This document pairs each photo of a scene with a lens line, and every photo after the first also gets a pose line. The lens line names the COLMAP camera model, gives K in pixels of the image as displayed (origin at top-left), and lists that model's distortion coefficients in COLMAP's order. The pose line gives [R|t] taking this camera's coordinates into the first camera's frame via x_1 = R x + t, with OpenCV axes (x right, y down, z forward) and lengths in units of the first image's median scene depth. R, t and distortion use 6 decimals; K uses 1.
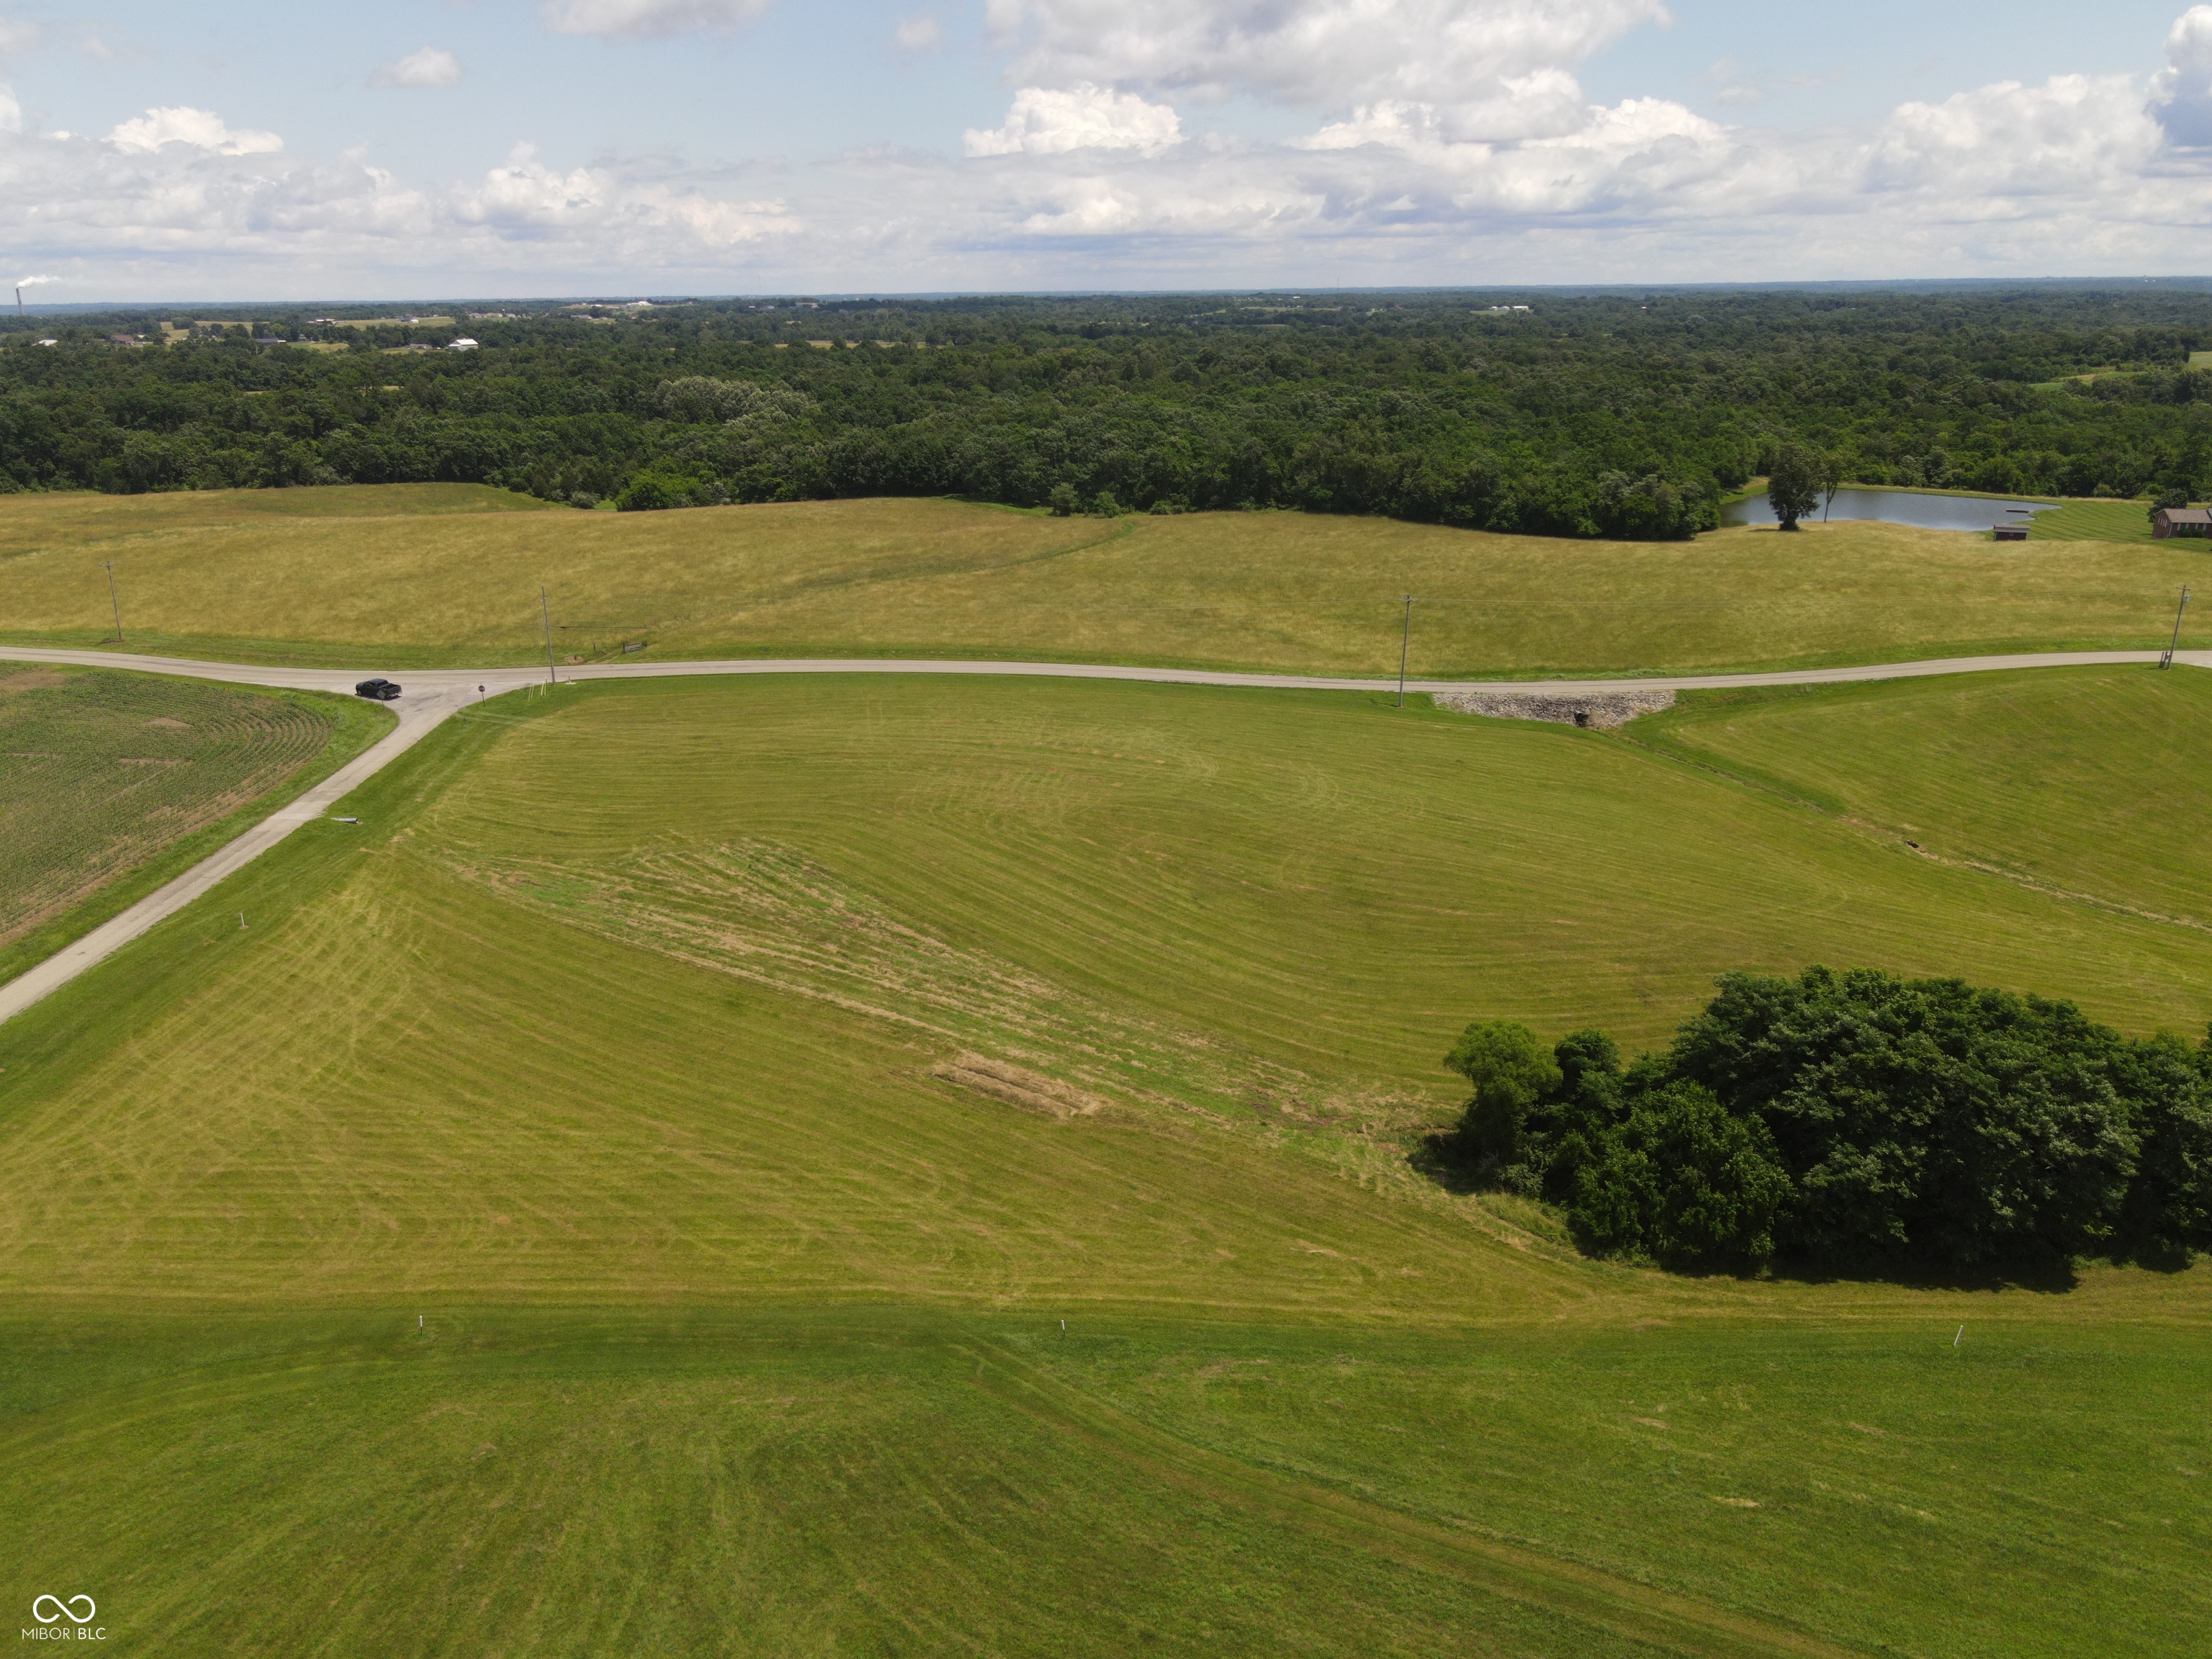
lens RADIAL K [[1633.6, 0, 1092.6], [0, 1633.6, 837.1], [0, 0, 1]] dist [0.002009, 0.022105]
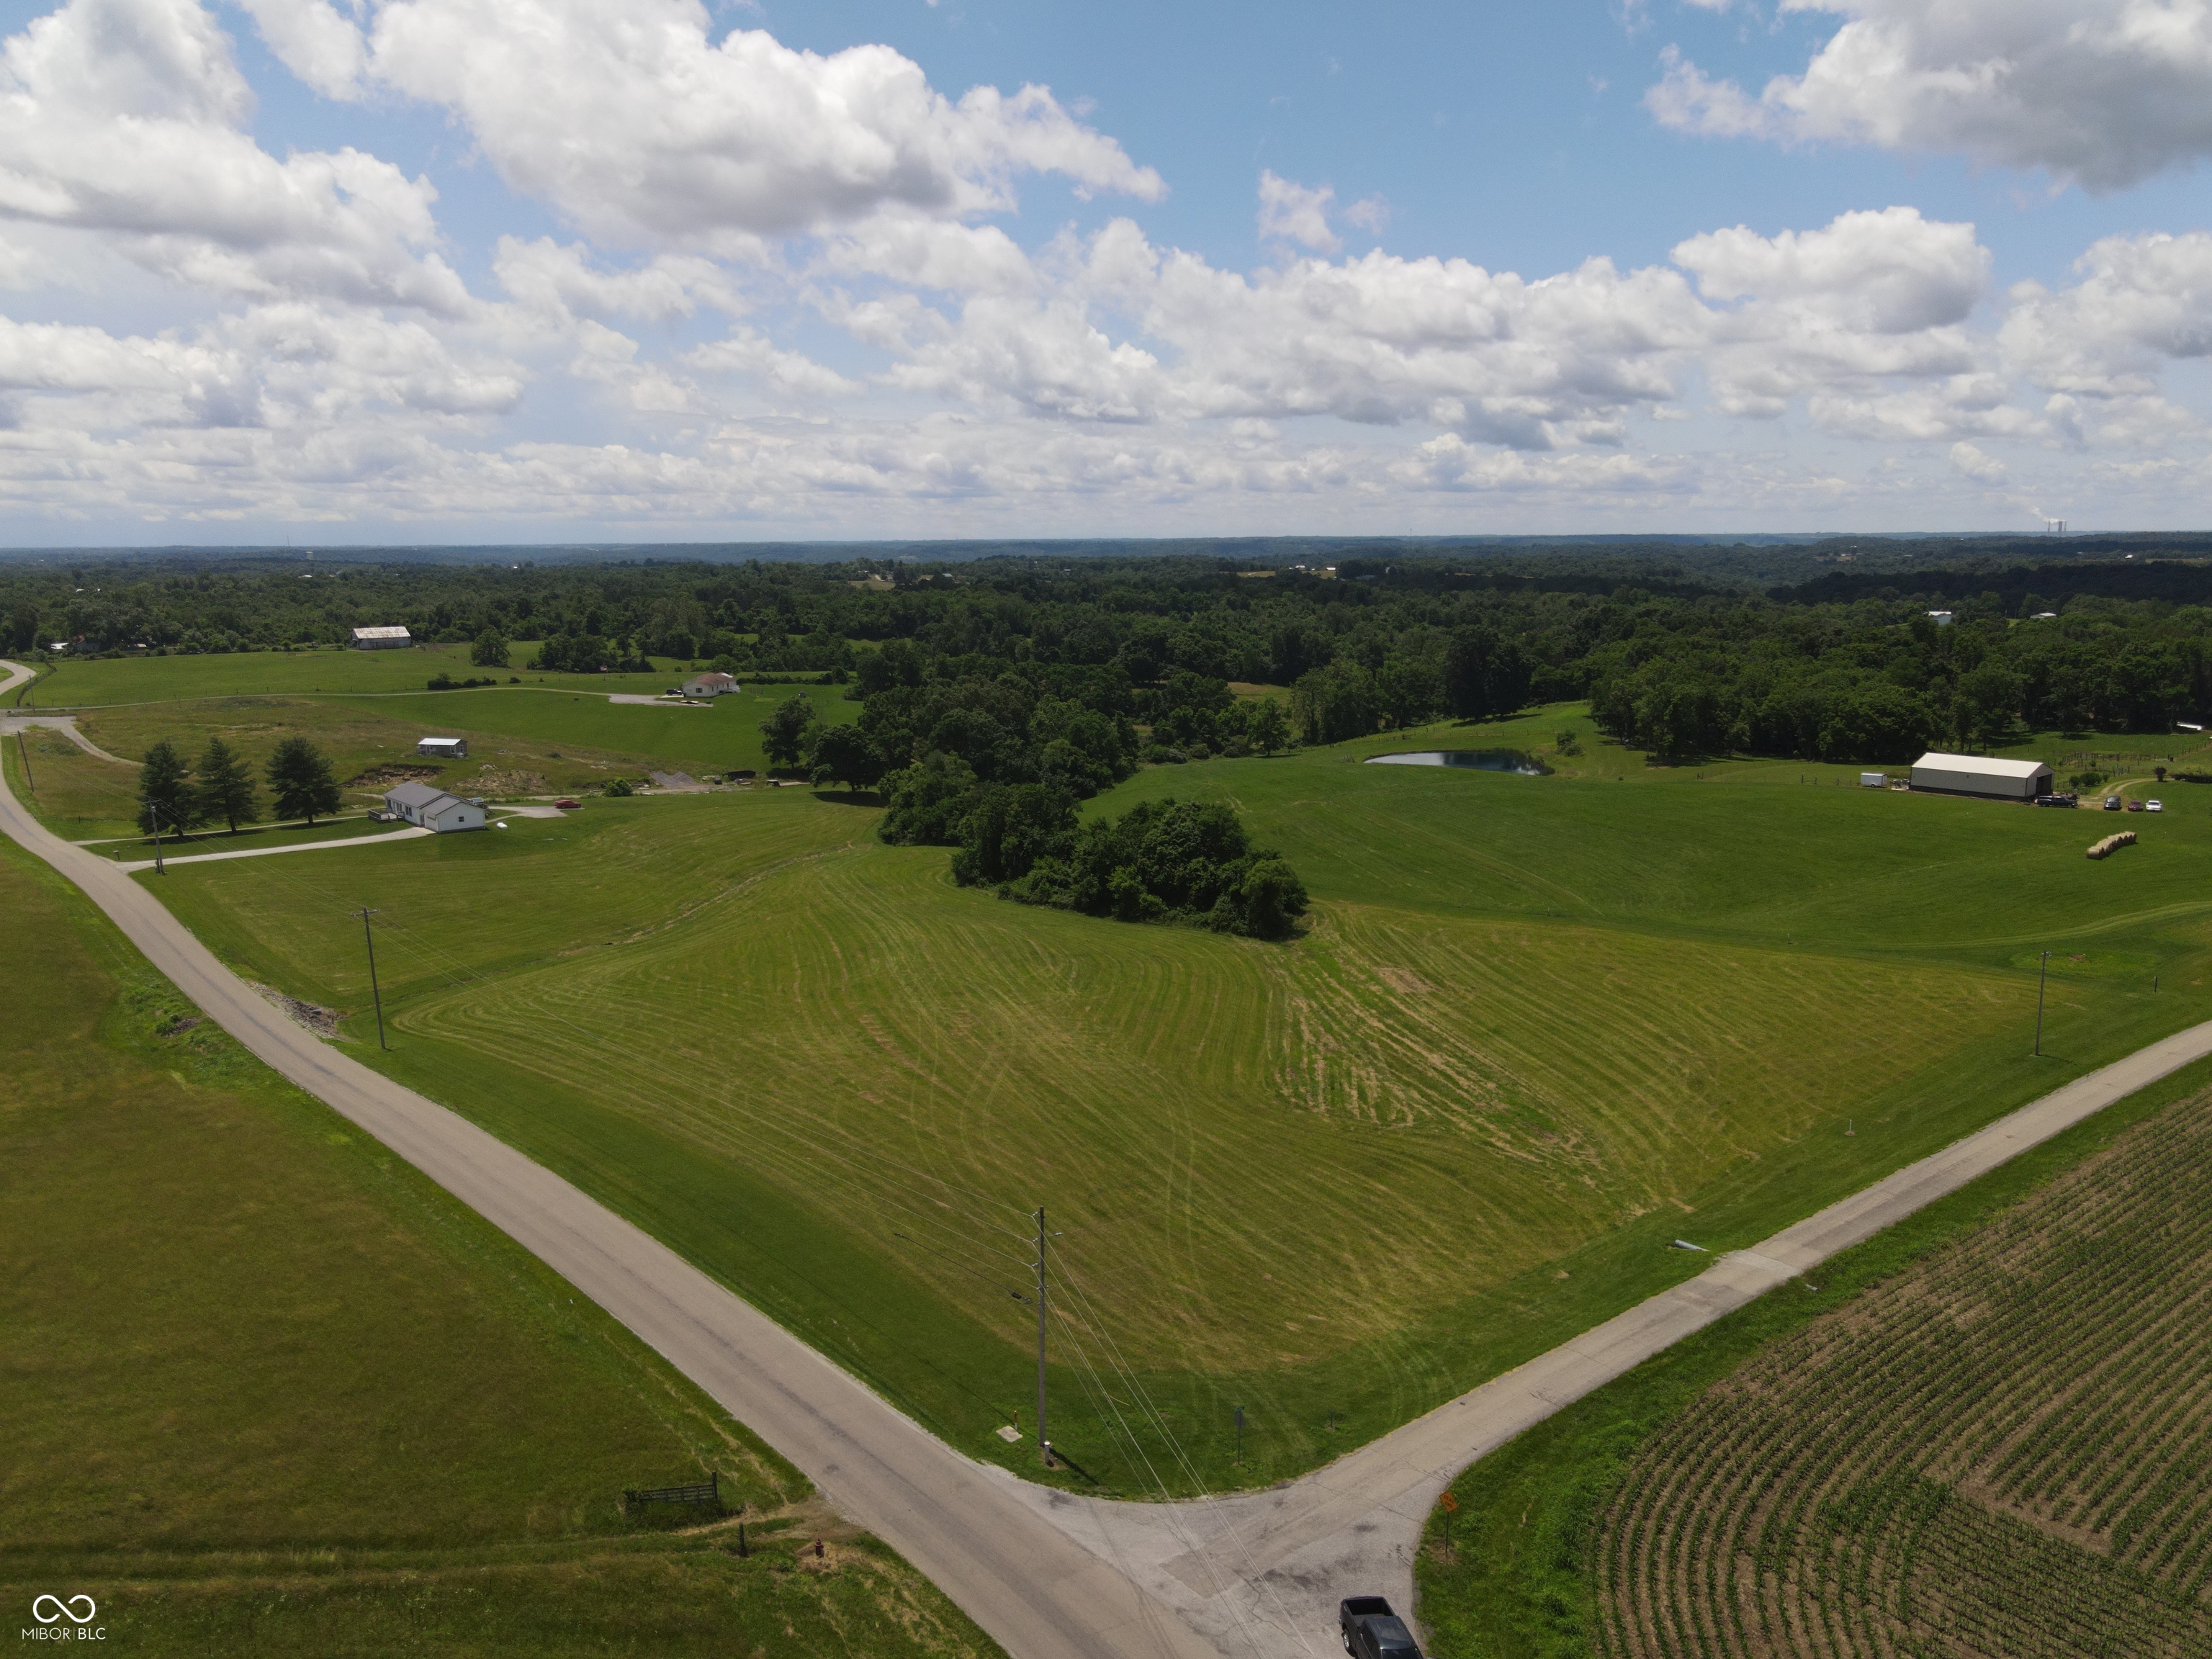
lens RADIAL K [[1633.6, 0, 1101.8], [0, 1633.6, 833.2], [0, 0, 1]] dist [0.002009, 0.022105]
pose [[-0.616614, -0.121518, 0.777831, -0.376251], [0.268907, 0.896083, 0.353163, -0.216175], [-0.739917, 0.426929, -0.519860, 0.676469]]
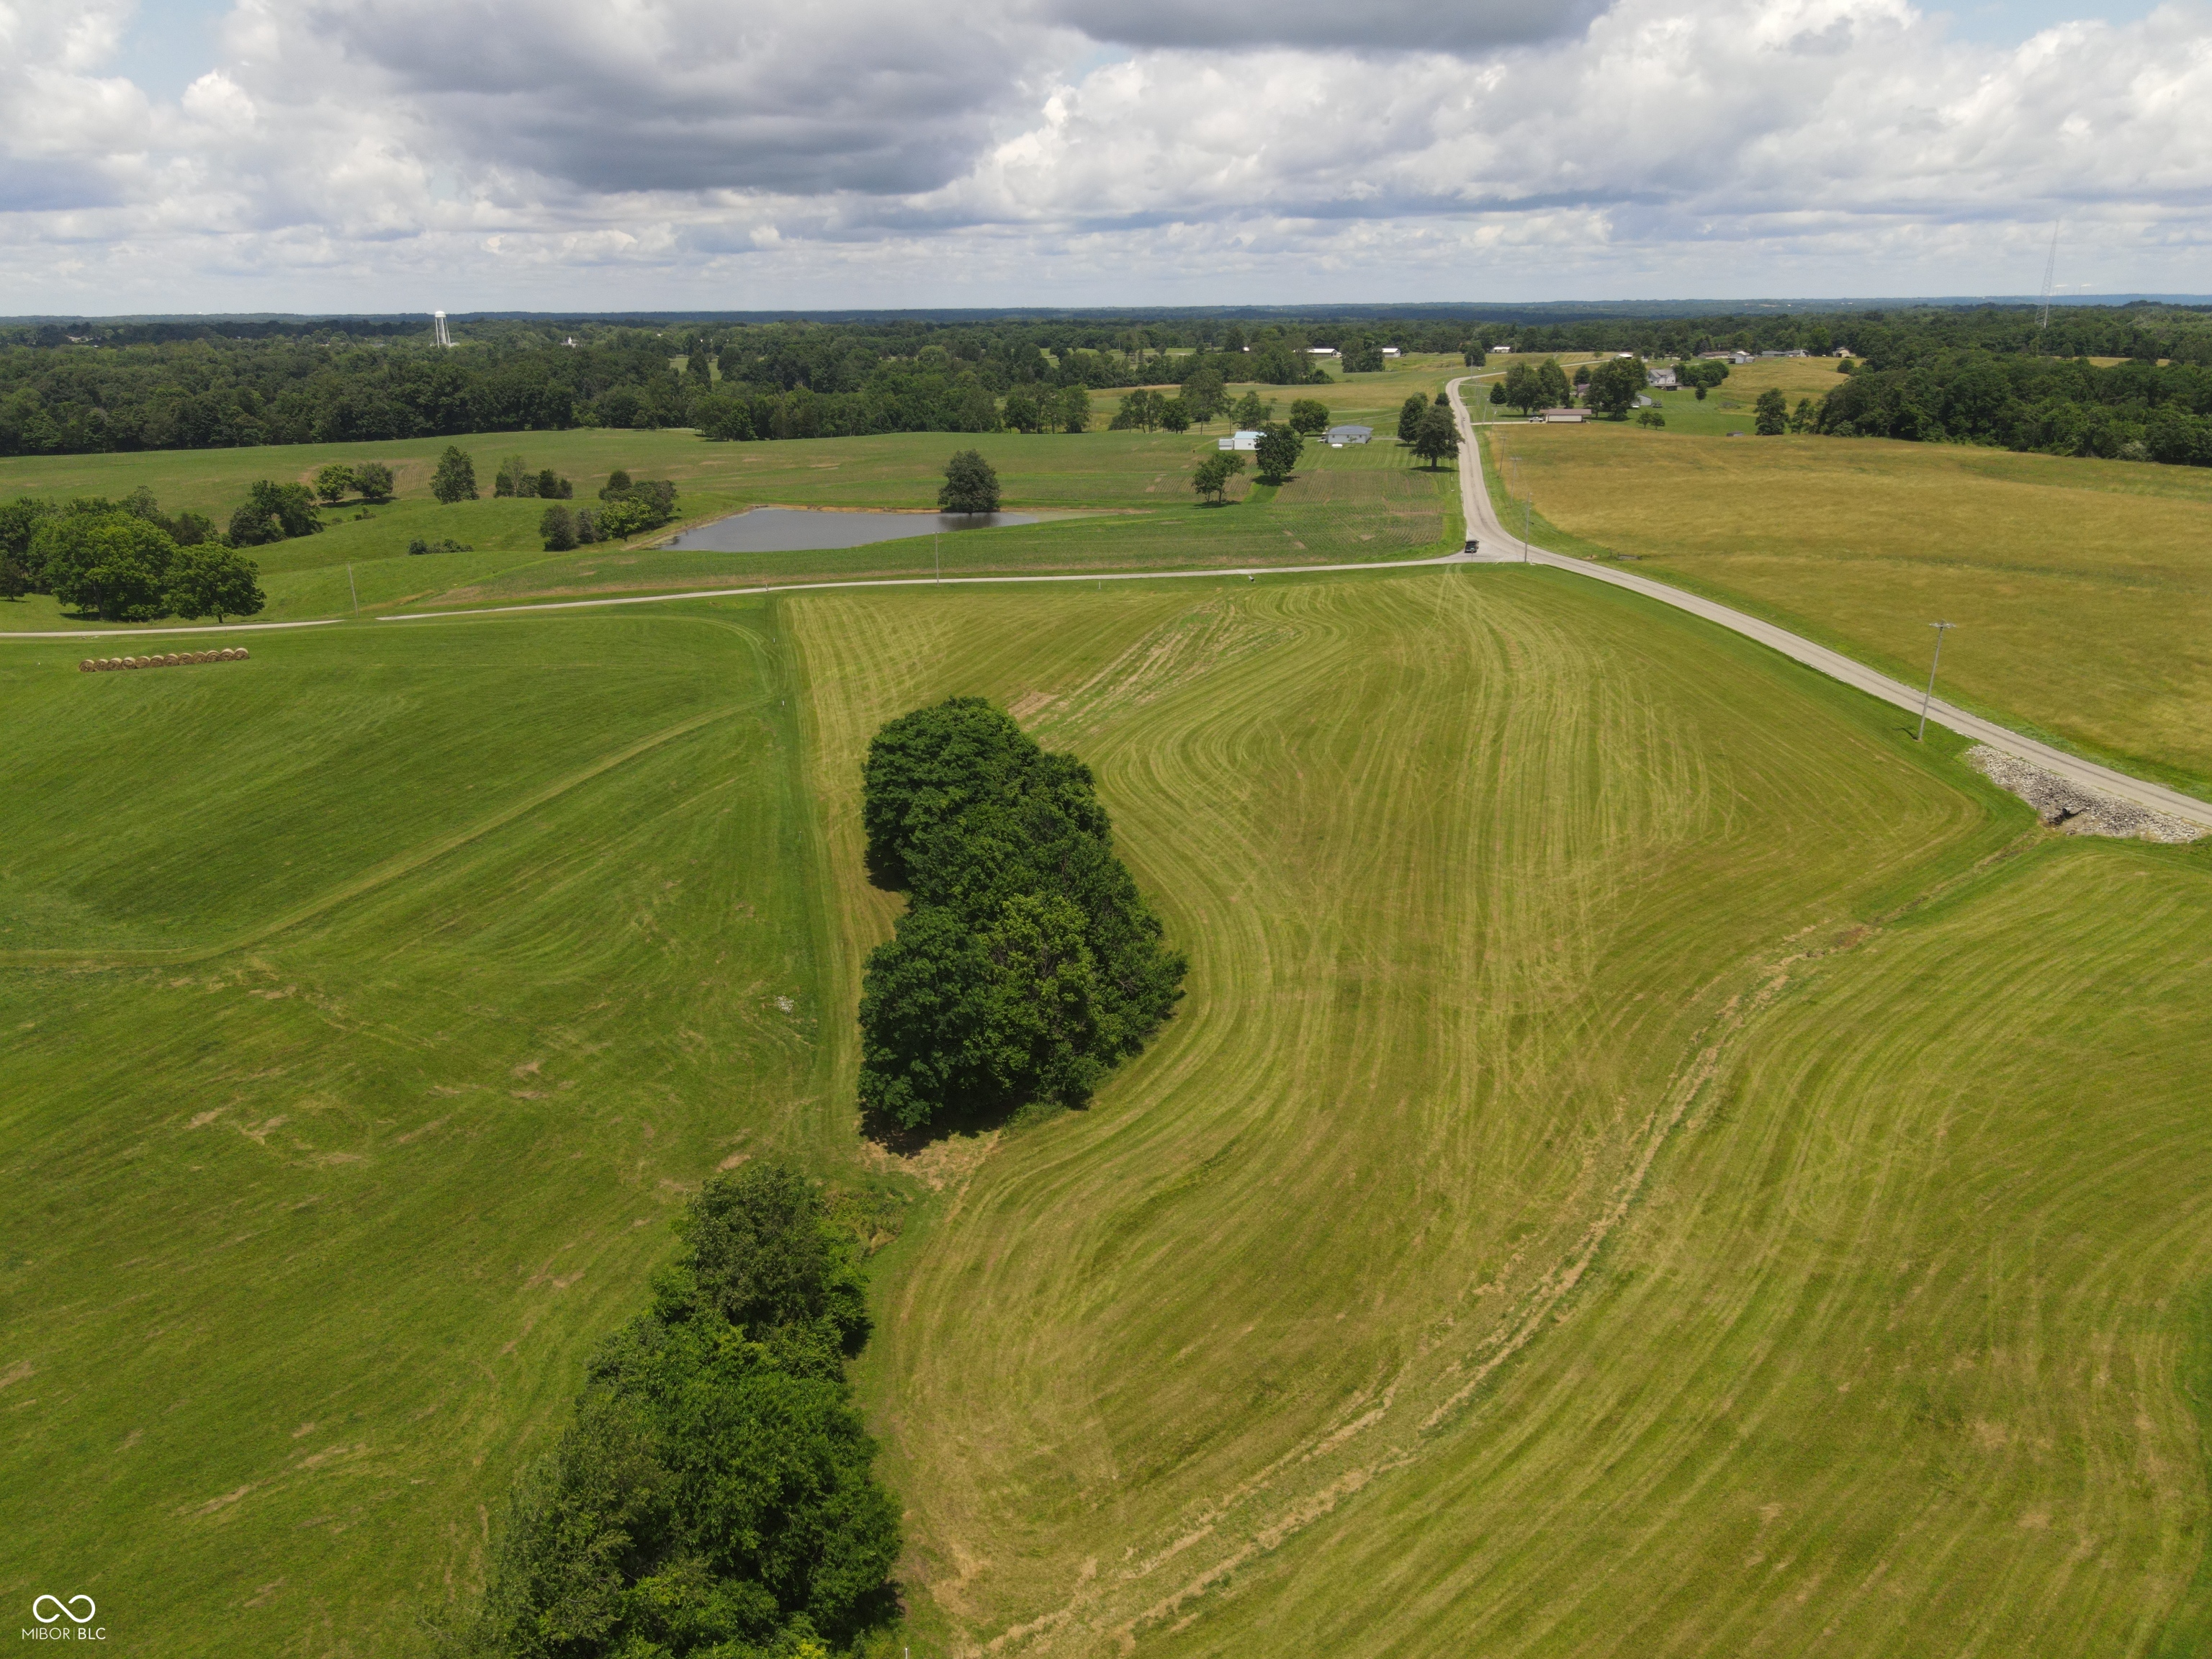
lens RADIAL K [[1633.6, 0, 1087.5], [0, 1633.6, 807.7], [0, 0, 1]] dist [0.002009, 0.022105]
pose [[0.151738, 0.303757, -0.940589, 0.605999], [-0.307025, 0.919020, 0.247262, -0.078827], [0.939527, 0.251265, 0.232712, 0.218054]]
